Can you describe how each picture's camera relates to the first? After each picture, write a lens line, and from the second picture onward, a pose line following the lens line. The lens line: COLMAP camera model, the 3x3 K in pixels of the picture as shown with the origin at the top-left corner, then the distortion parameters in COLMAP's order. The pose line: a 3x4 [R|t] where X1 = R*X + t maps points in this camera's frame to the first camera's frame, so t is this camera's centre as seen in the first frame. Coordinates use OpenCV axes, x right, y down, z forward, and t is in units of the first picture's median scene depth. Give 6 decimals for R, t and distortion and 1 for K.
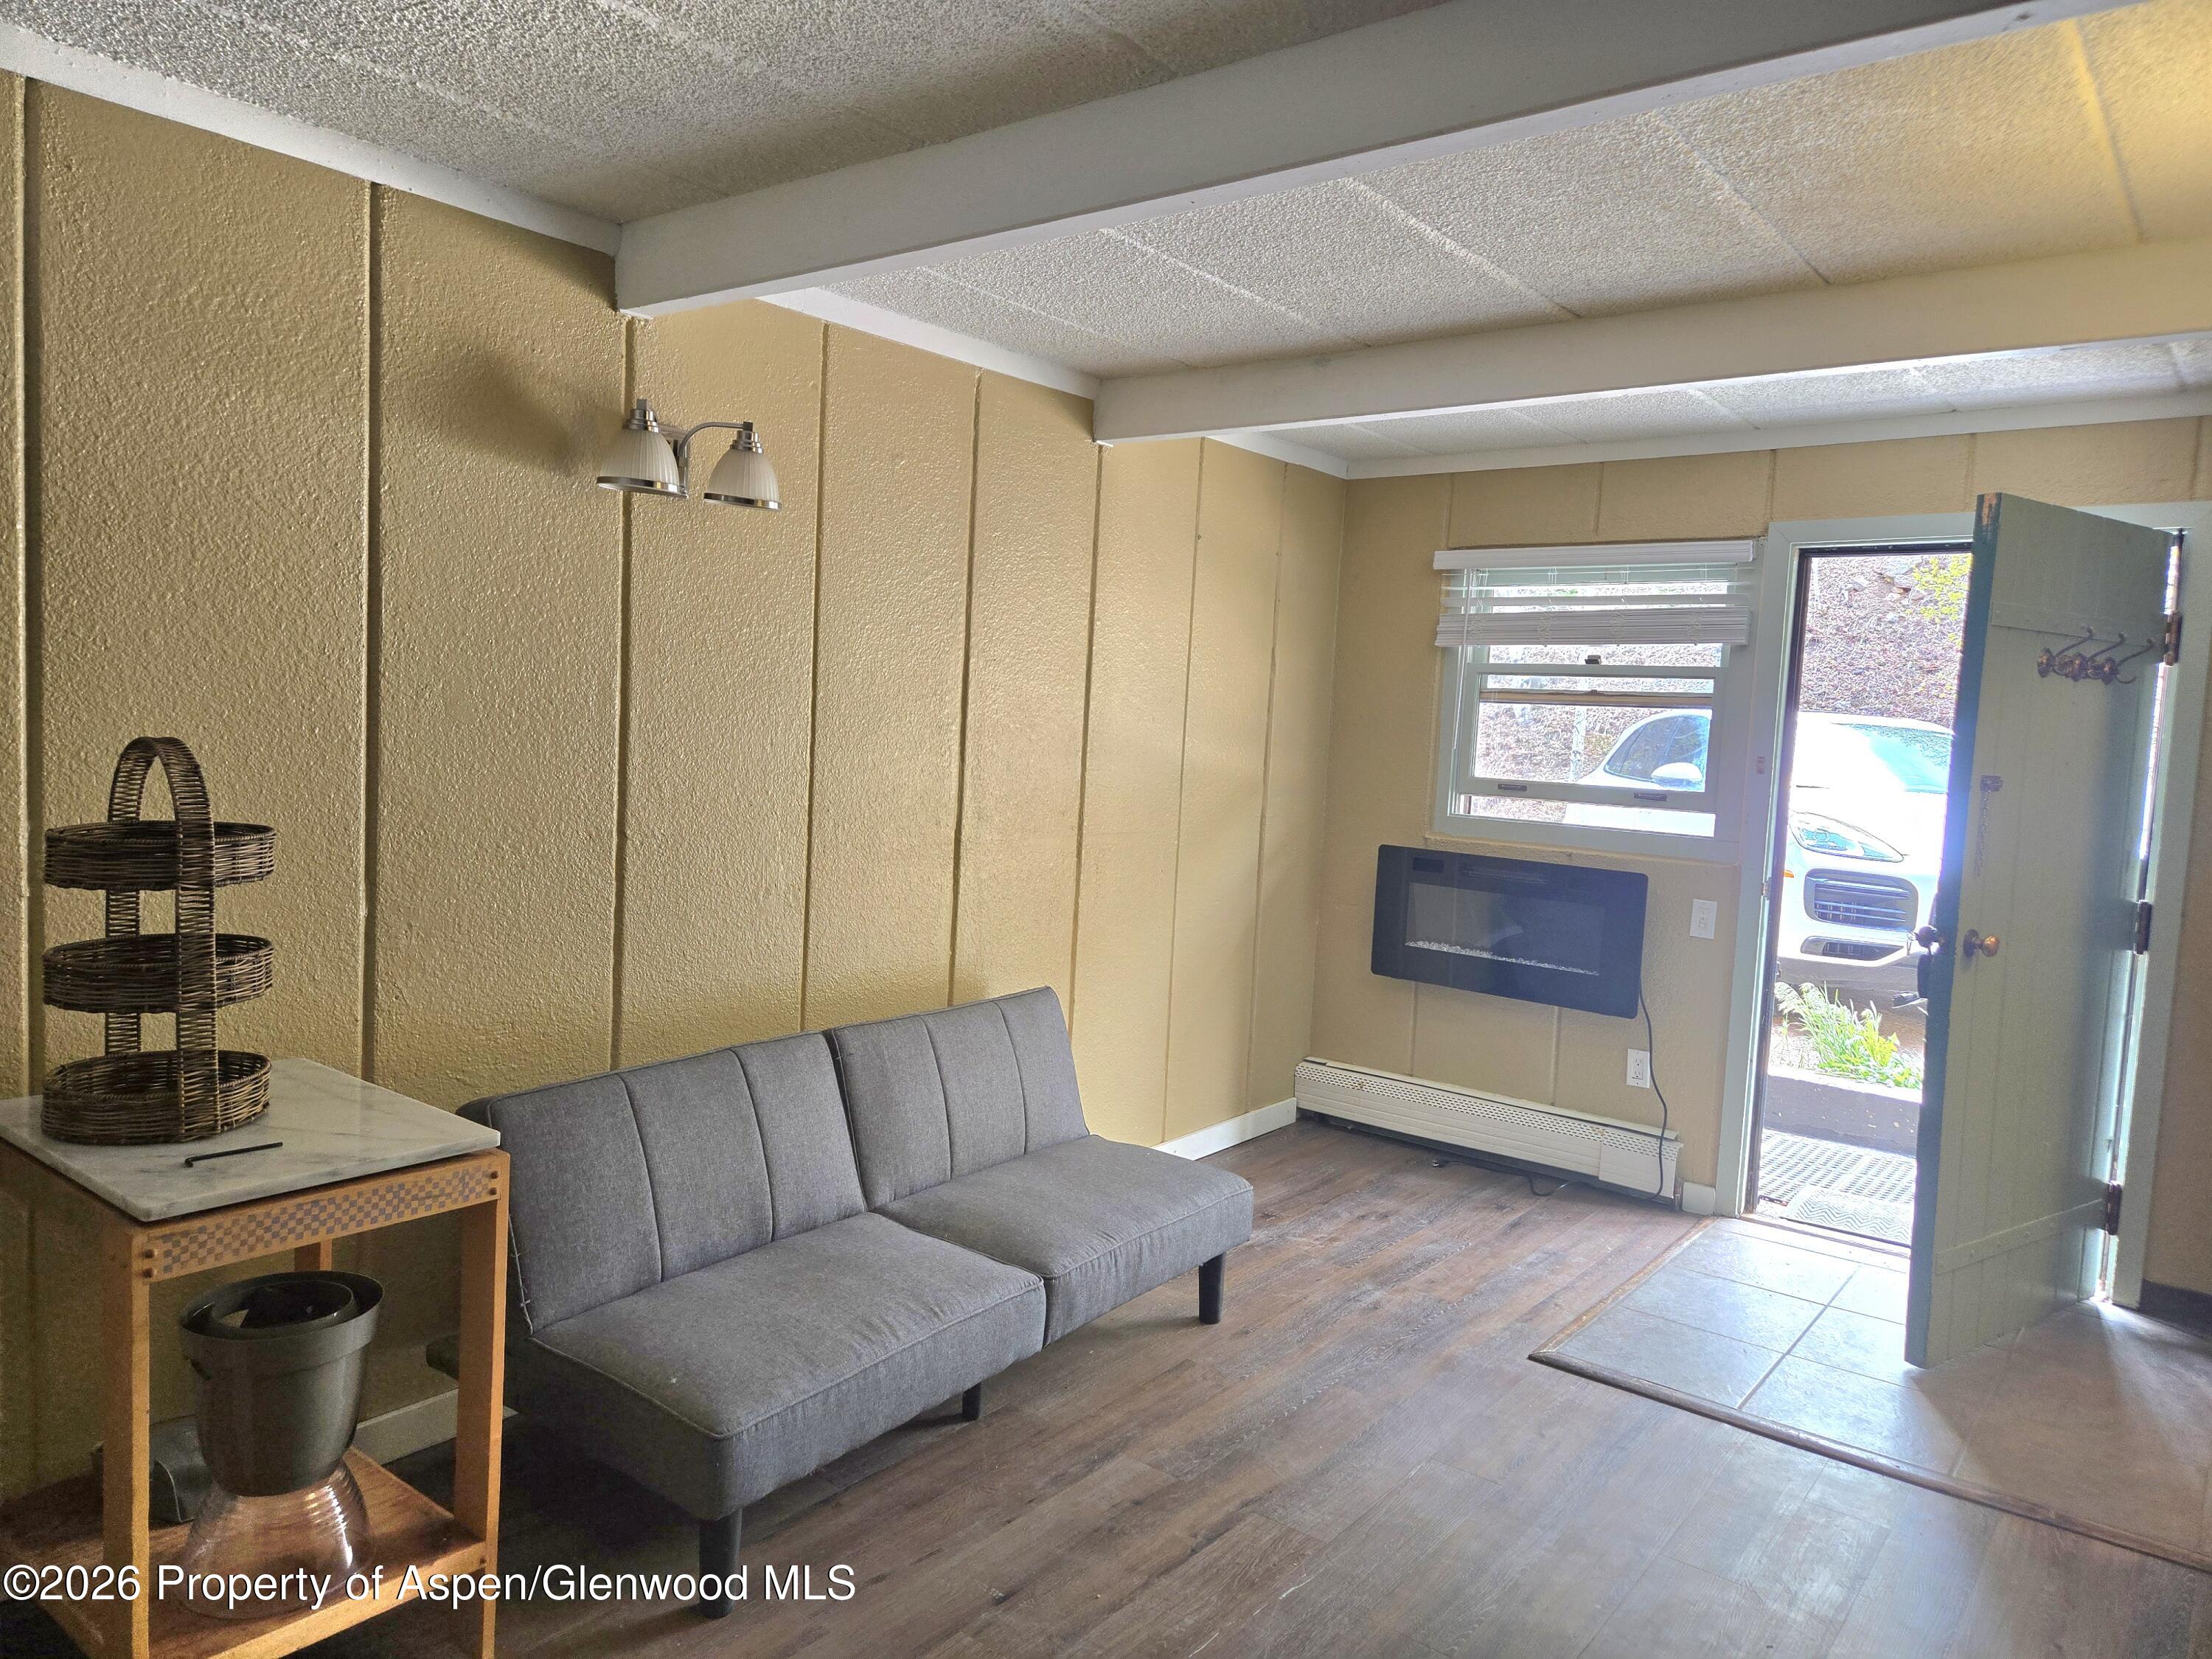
lens RADIAL K [[1476.5, 0, 1107.2], [0, 1476.5, 819.7], [0, 0, 1]] dist [0.030241, -0.004632]
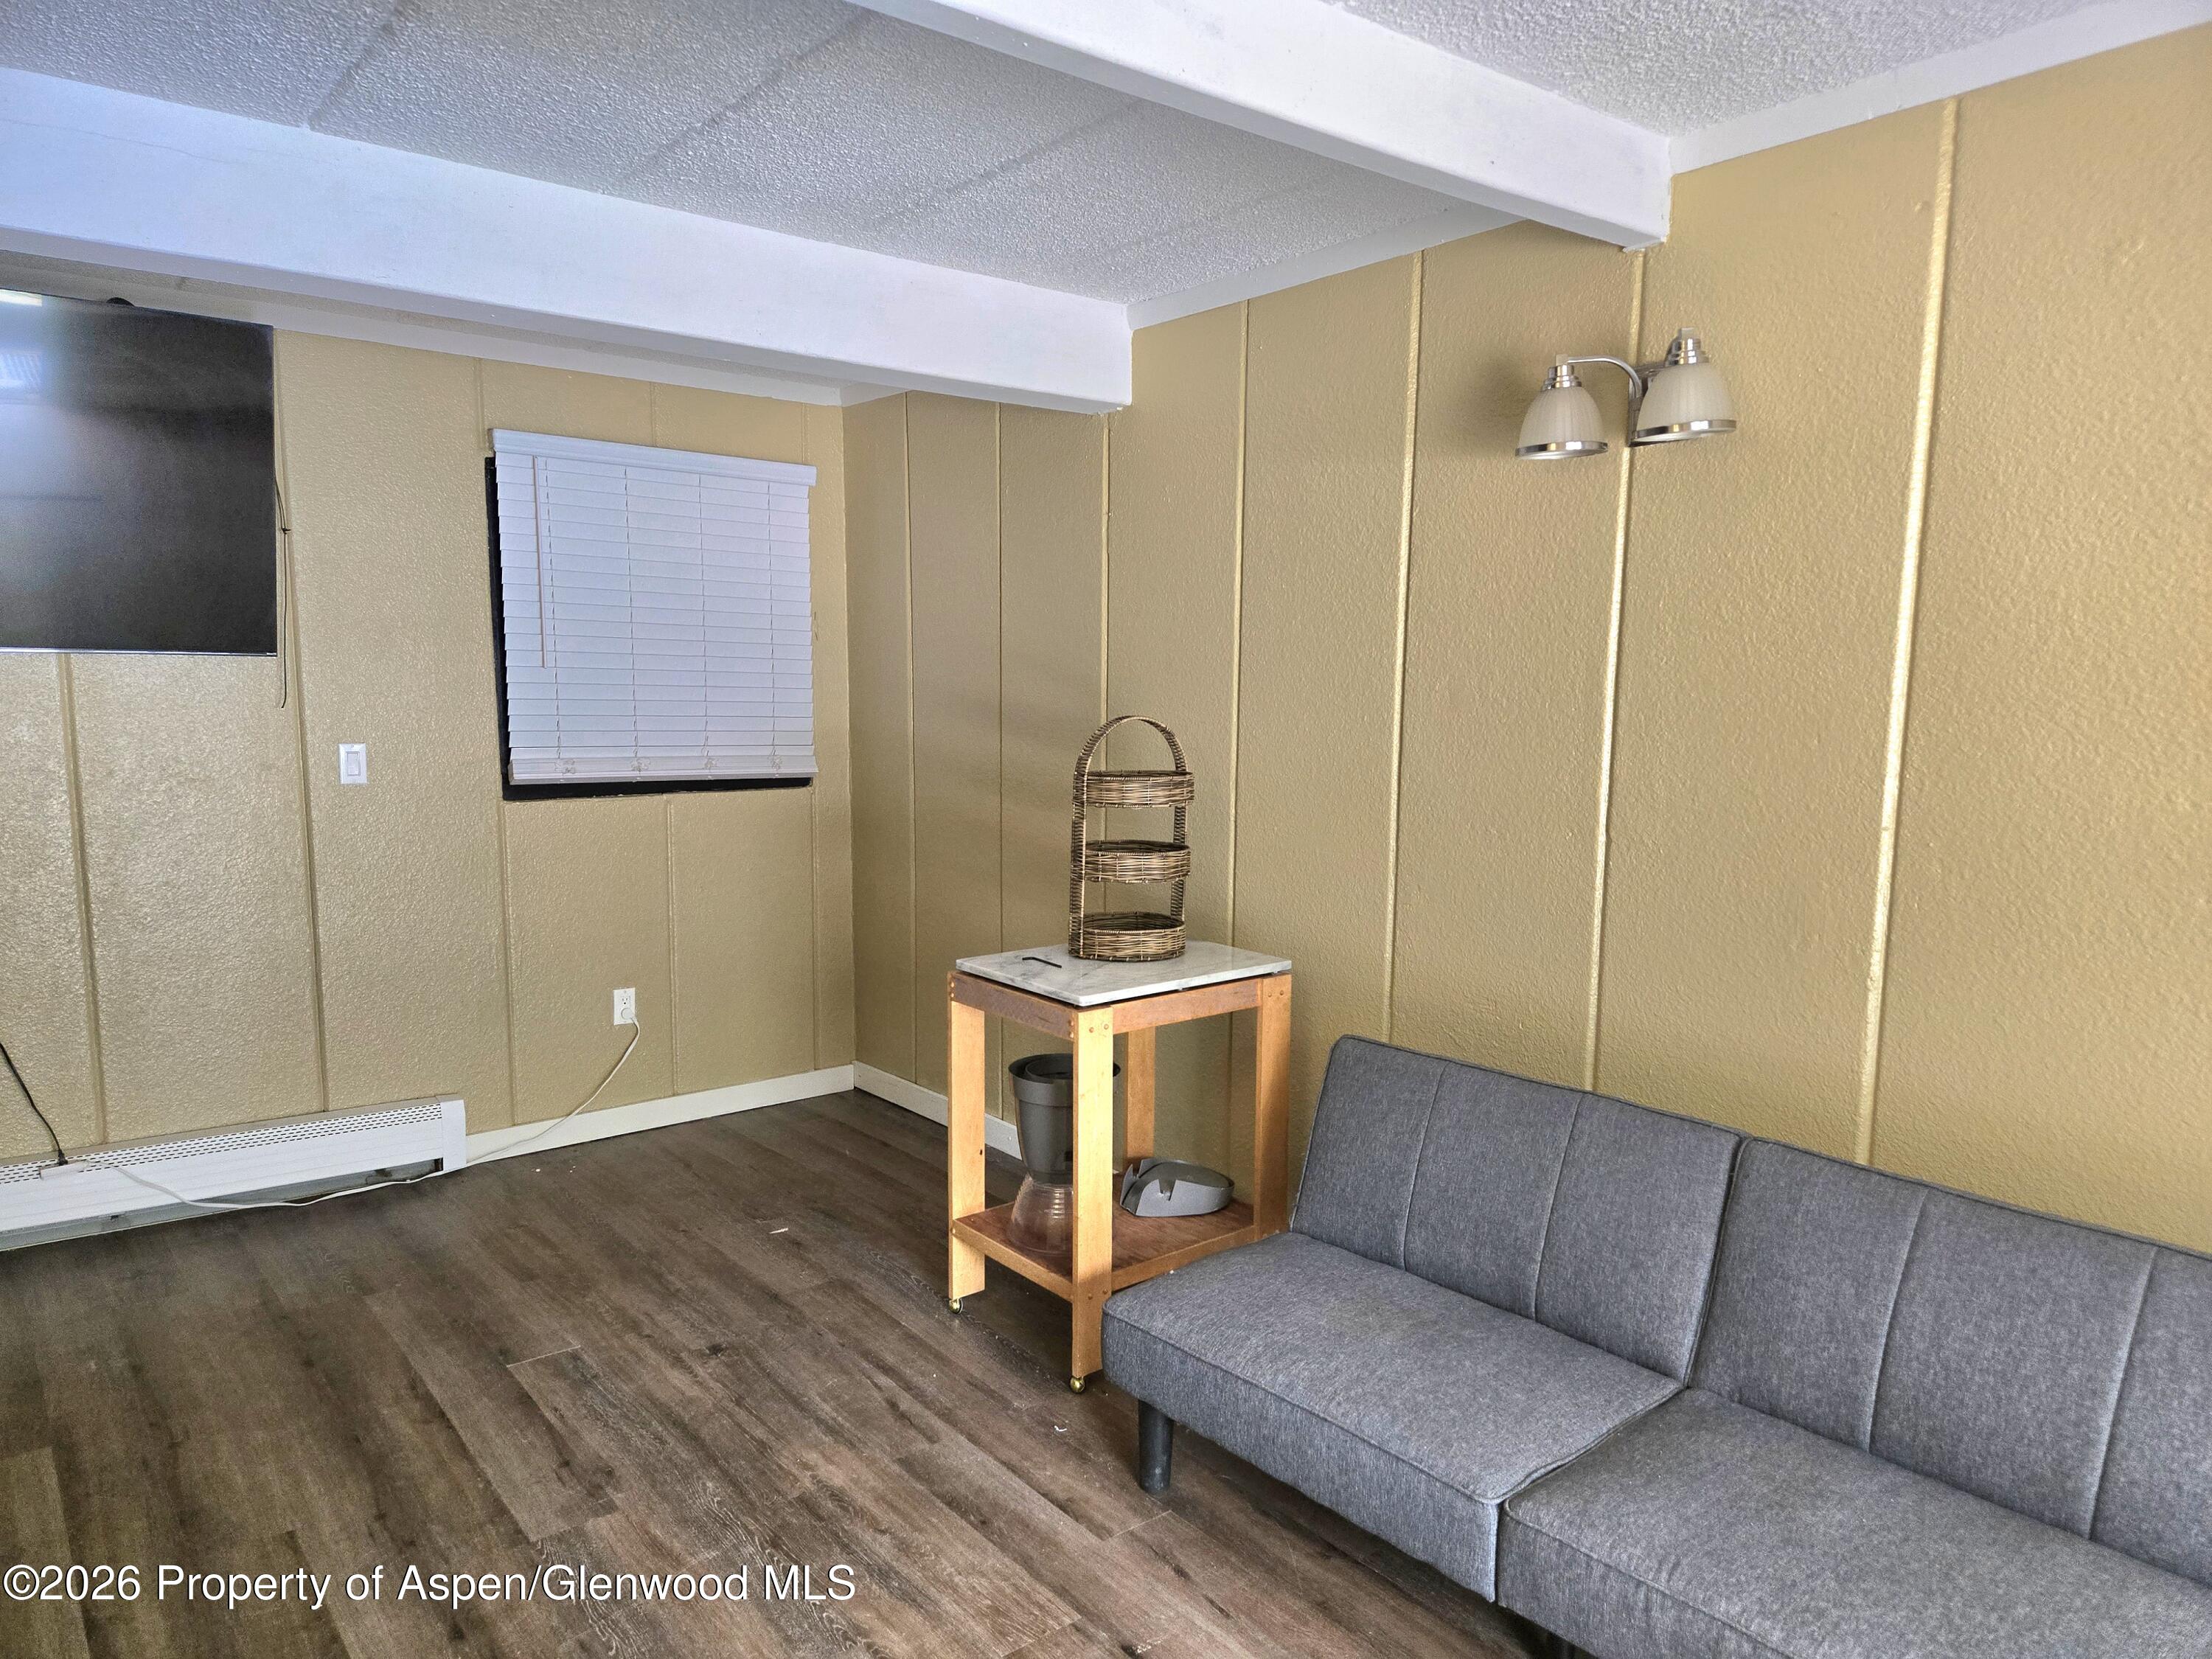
lens RADIAL K [[1432.2, 0, 1102.5], [0, 1432.2, 868.8], [0, 0, 1]] dist [-0.000243, -0.002995]
pose [[-0.226419, 0.080052, -0.970735, 0.632311], [-0.093488, 0.990230, 0.103466, -0.033843], [0.969533, 0.114179, -0.216723, 0.952129]]
